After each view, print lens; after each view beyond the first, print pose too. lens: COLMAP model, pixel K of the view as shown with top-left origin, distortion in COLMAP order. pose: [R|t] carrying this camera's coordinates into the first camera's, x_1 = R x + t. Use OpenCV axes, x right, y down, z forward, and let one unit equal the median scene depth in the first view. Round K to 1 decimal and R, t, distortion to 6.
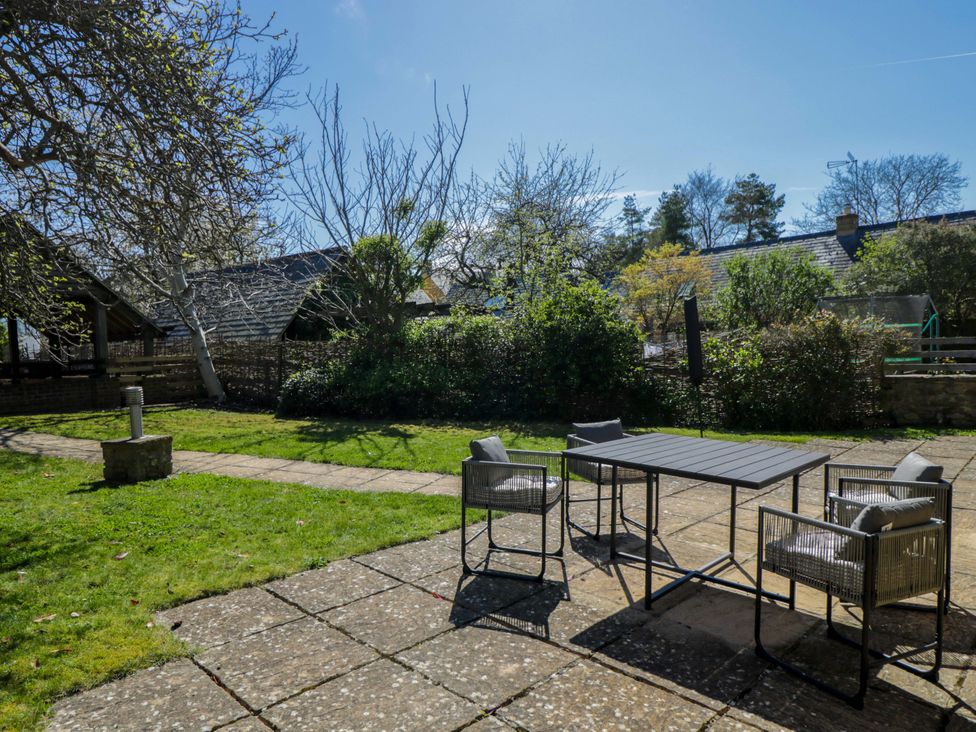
lens RADIAL K [[504.7, 0, 488.0], [0, 504.7, 366.0], [0, 0, 1]] dist [-0.009644, -0.009470]
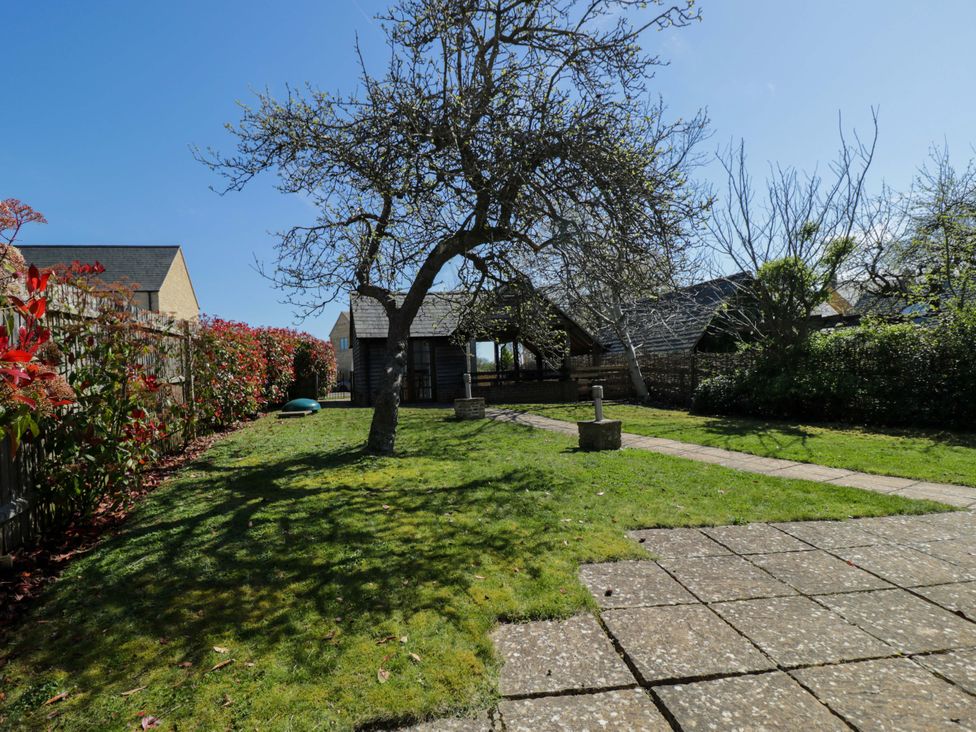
lens RADIAL K [[504.7, 0, 488.0], [0, 504.7, 366.0], [0, 0, 1]] dist [-0.009644, -0.009470]
pose [[0.766751, -0.004795, -0.641927, -0.000446], [-0.015164, 0.999558, -0.025579, 0.022408], [0.641765, 0.029347, 0.766339, -0.291759]]
